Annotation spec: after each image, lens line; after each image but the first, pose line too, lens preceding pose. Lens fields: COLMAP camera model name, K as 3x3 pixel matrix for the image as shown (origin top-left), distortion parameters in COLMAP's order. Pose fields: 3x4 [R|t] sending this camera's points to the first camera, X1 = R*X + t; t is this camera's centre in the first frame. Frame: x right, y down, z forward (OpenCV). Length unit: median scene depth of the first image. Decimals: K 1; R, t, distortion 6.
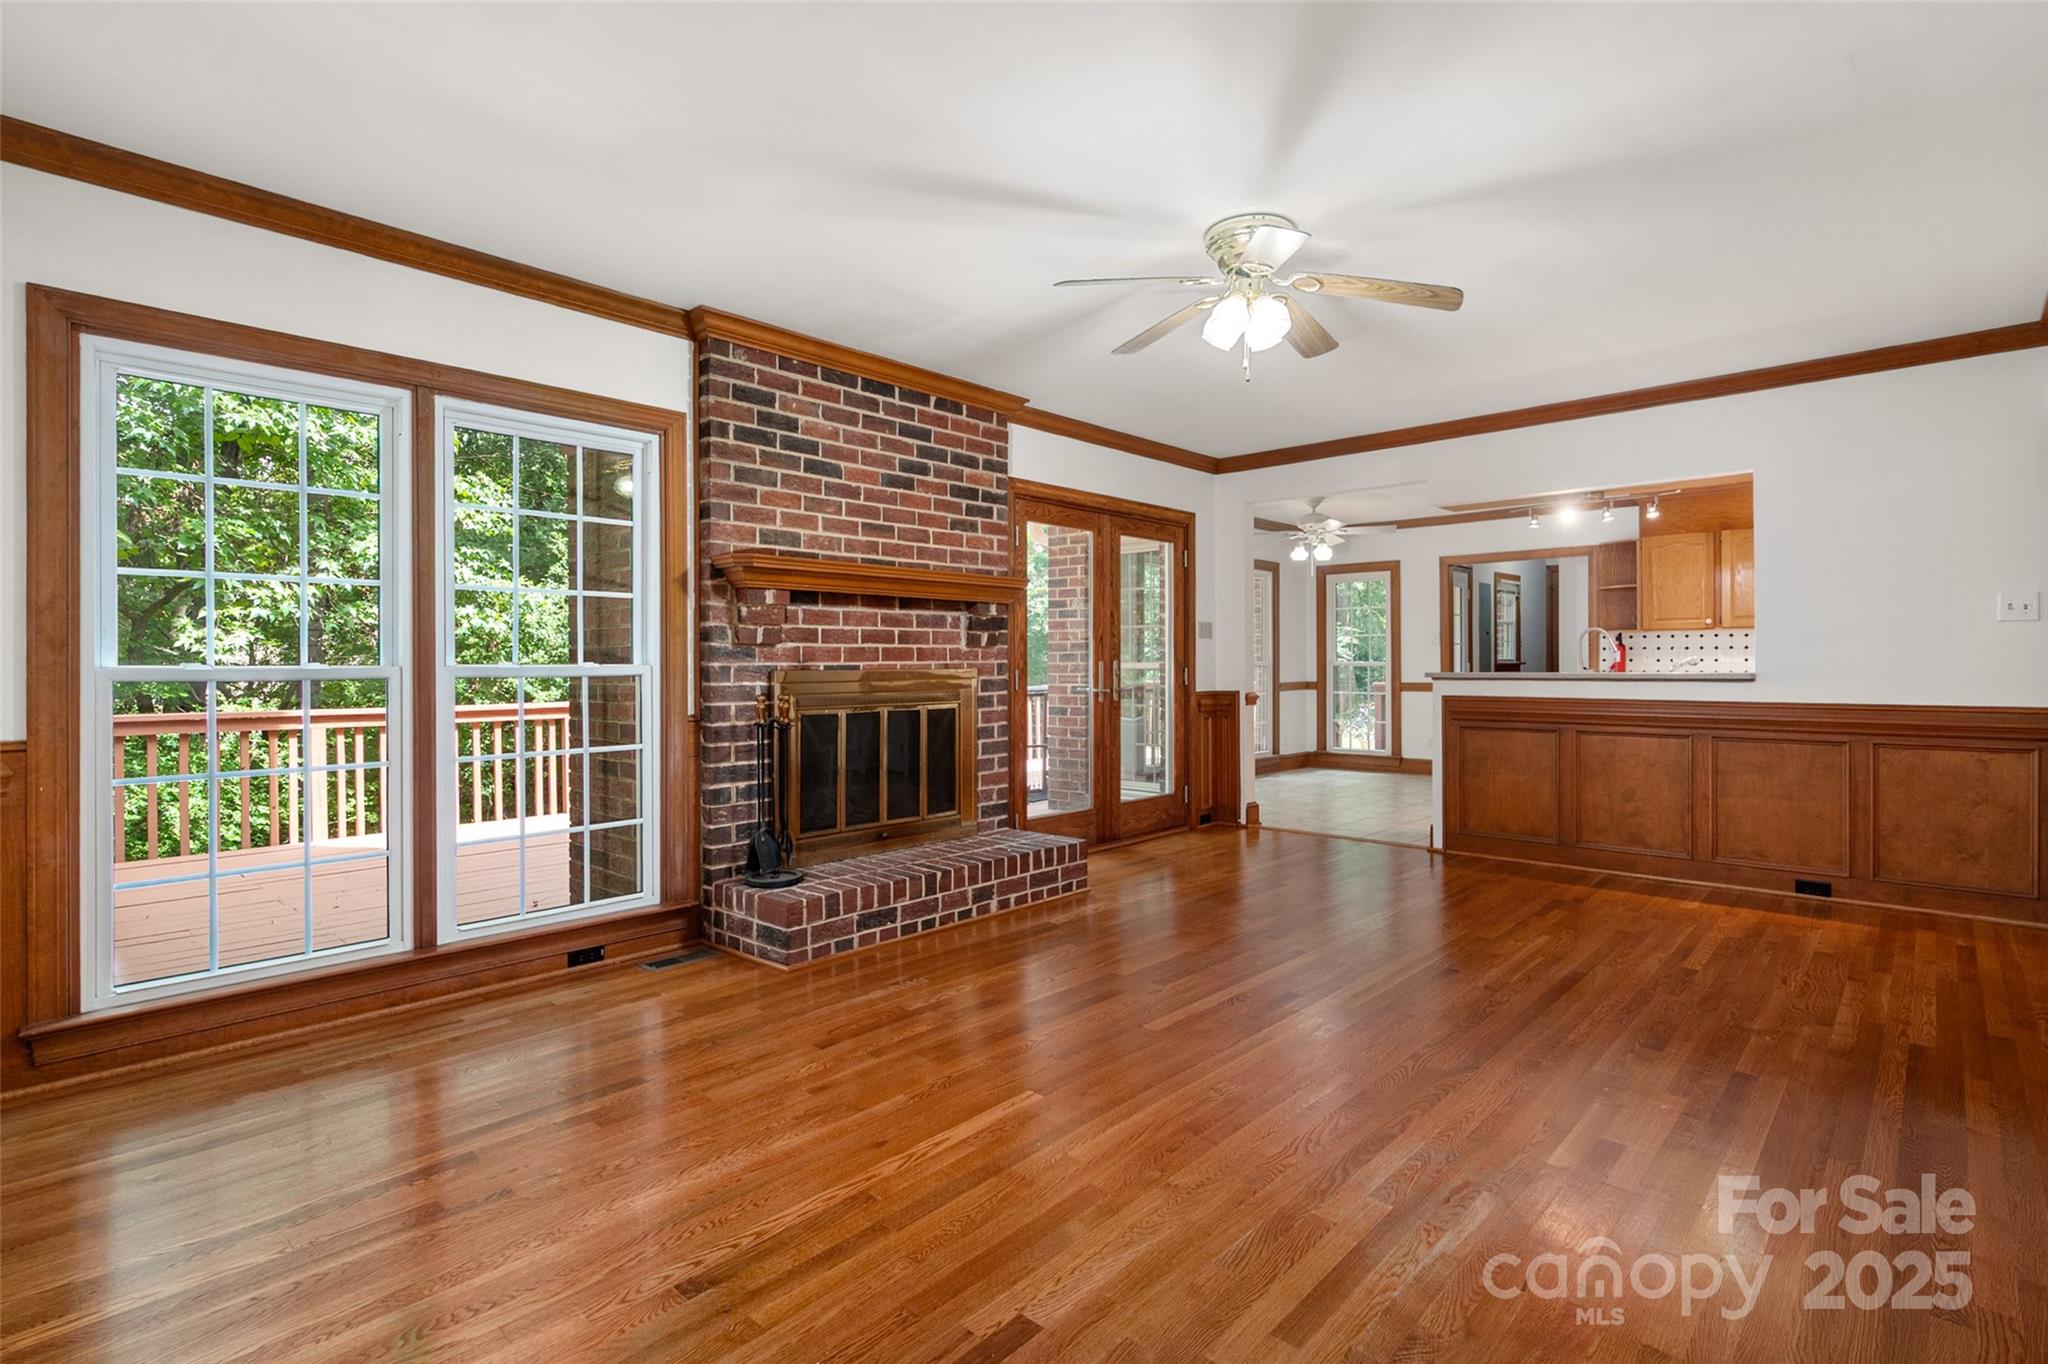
lens RADIAL K [[976.7, 0, 1021.8], [0, 976.7, 671.7], [0, 0, 1]] dist [-0.000407, -0.000047]
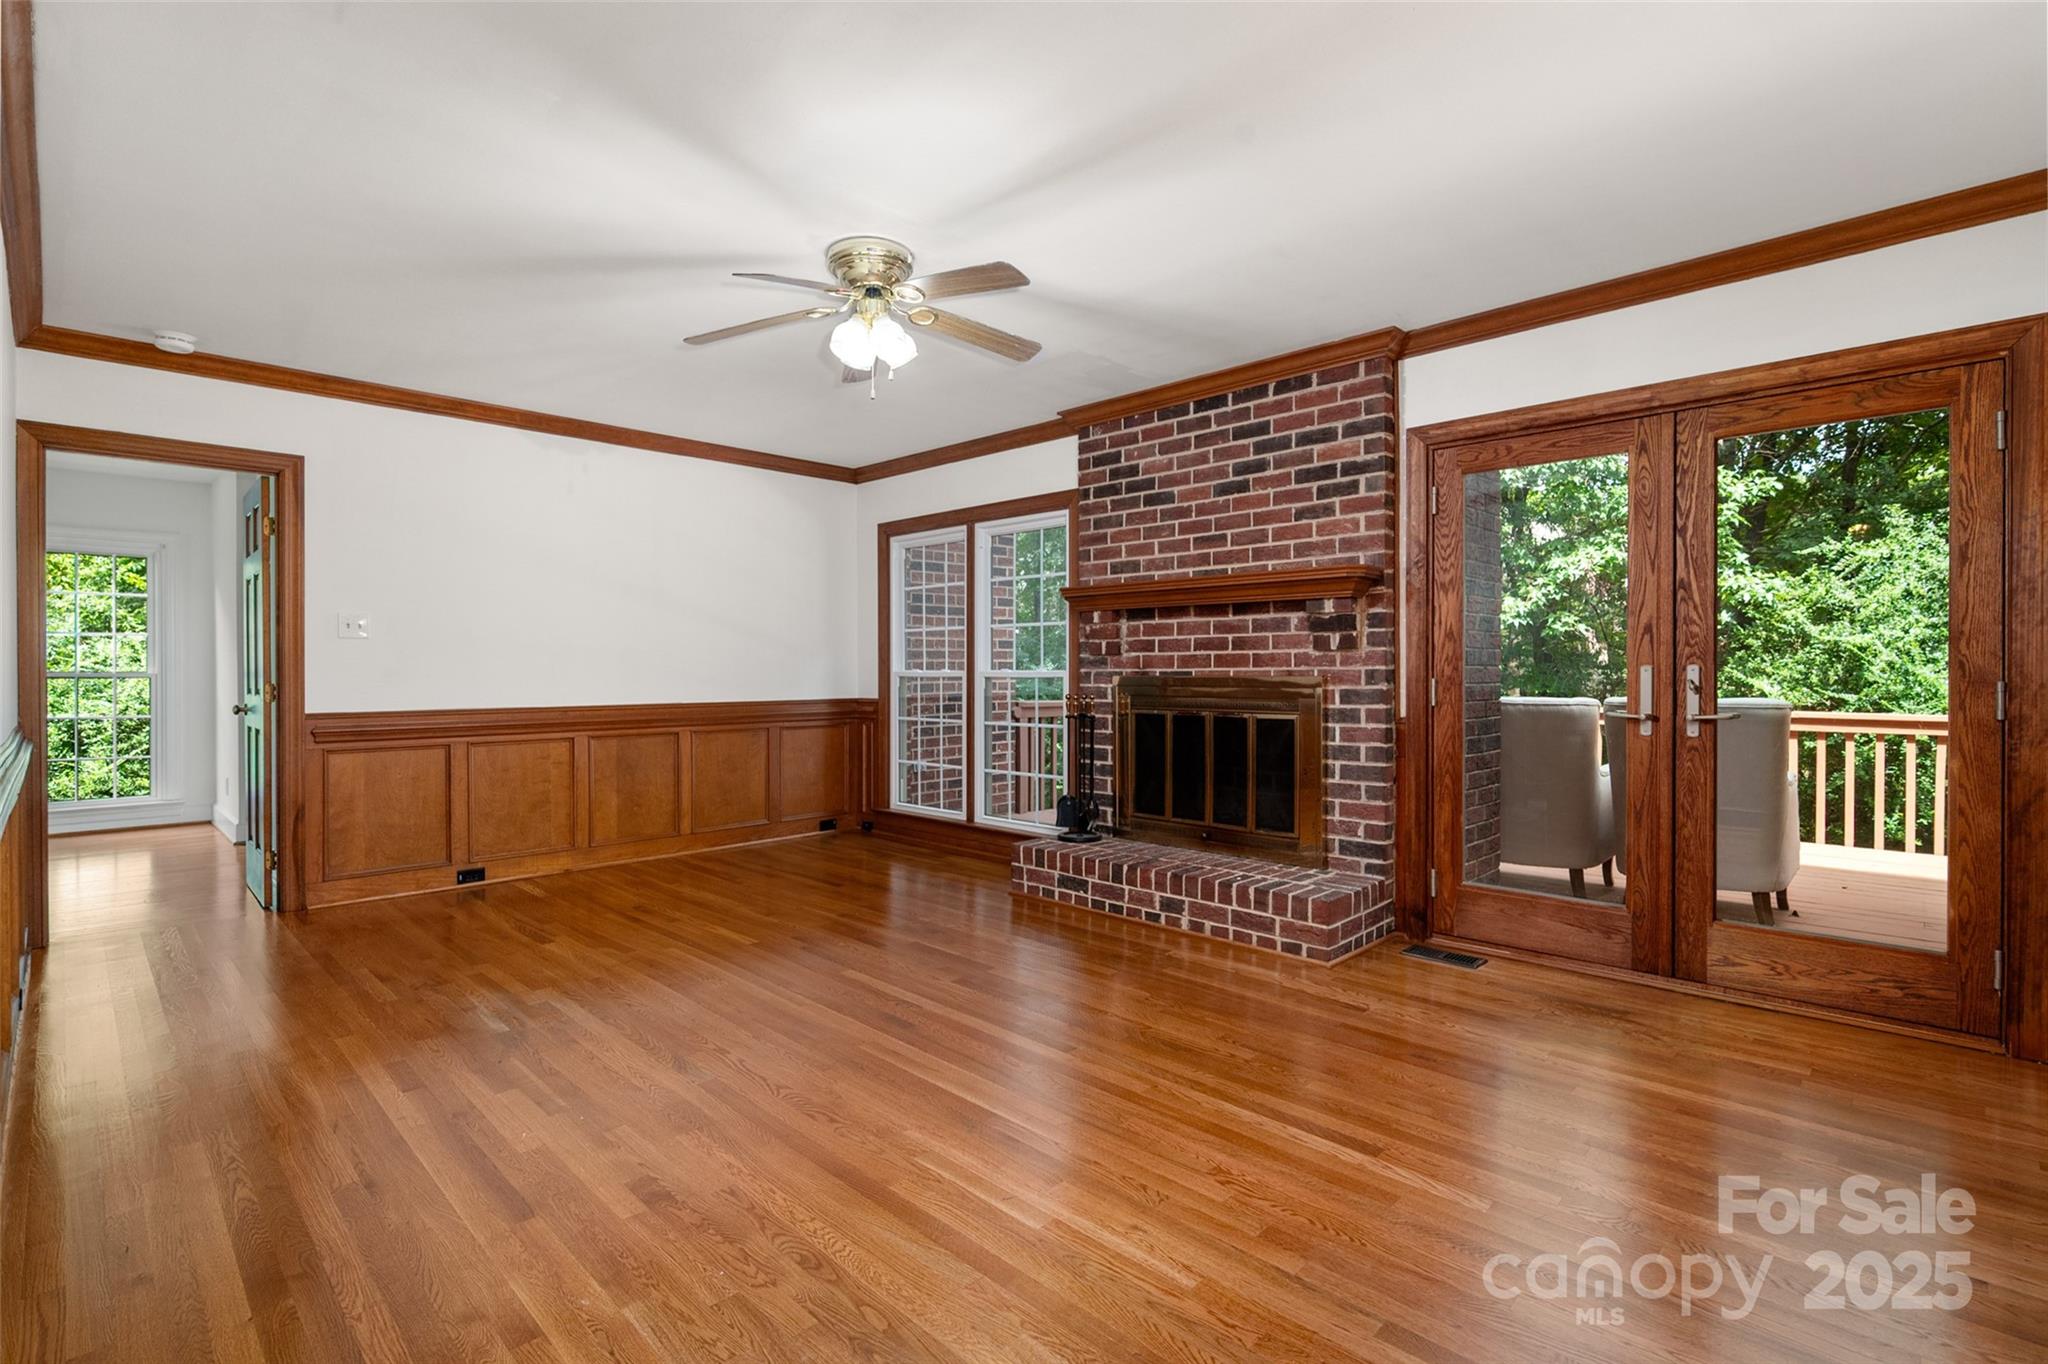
lens RADIAL K [[938.4, 0, 1024.0], [0, 938.4, 682.0], [0, 0, 1]] dist [-0.000767, -0.000141]
pose [[-0.017674, 0.016191, -0.999713, 0.847513], [-0.006400, 0.999847, 0.016306, -0.010466], [0.999823, 0.006687, -0.017567, 0.814506]]
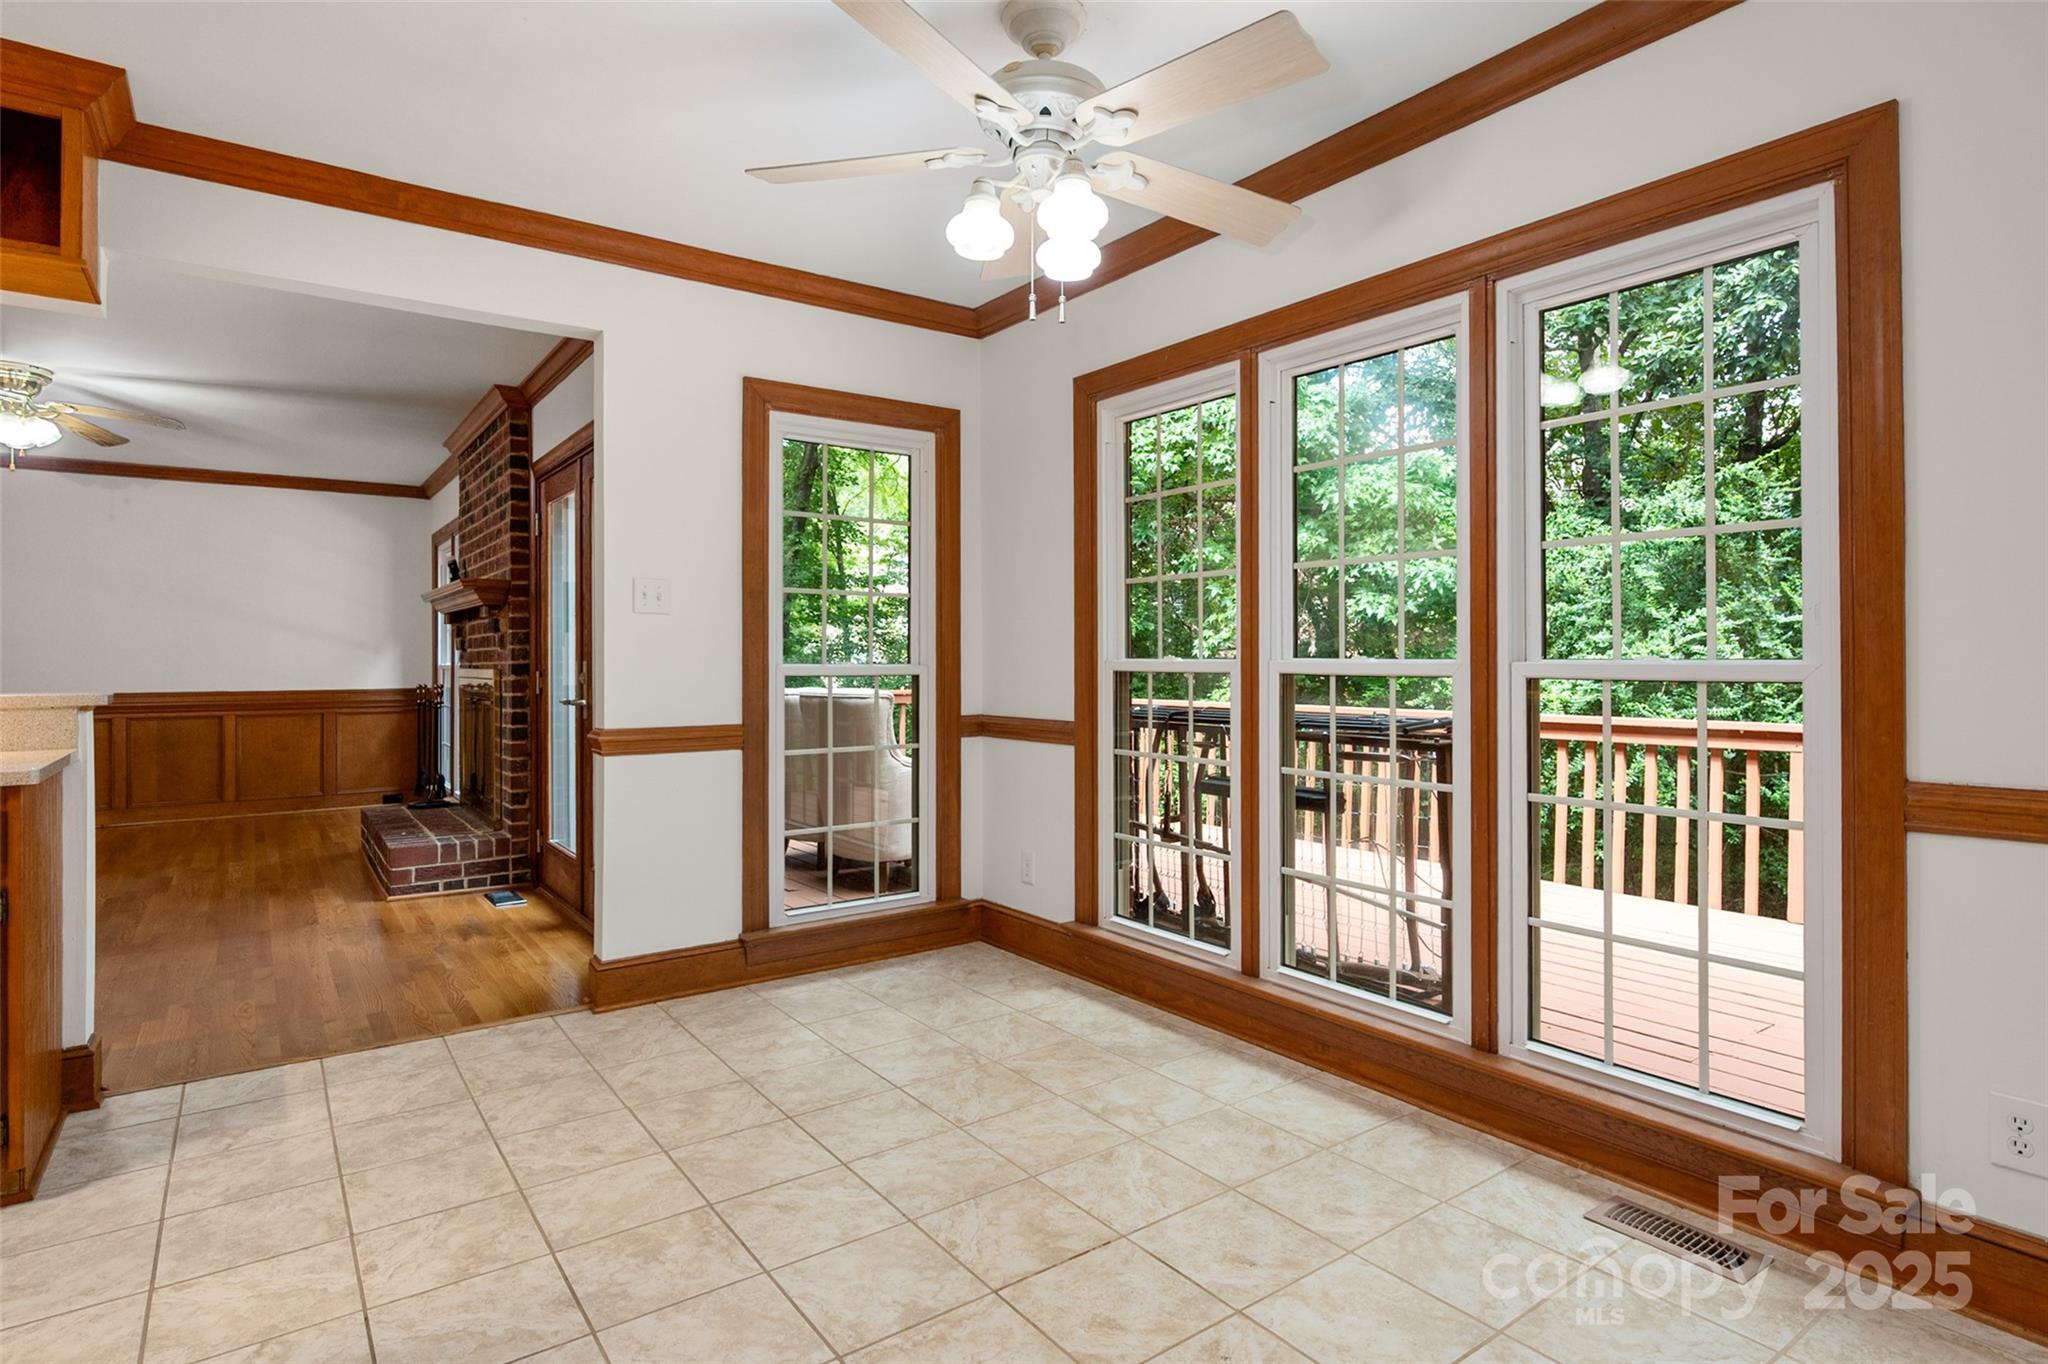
lens RADIAL K [[1053.0, 0, 1068.0], [0, 1053.0, 655.0], [0, 0, 1]] dist [-0.001895, -0.000701]
pose [[-0.174841, -0.006955, -0.984572, 1.022874], [-0.007808, 0.999953, -0.005677, -0.017969], [0.984566, 0.006695, -0.174887, 1.940427]]
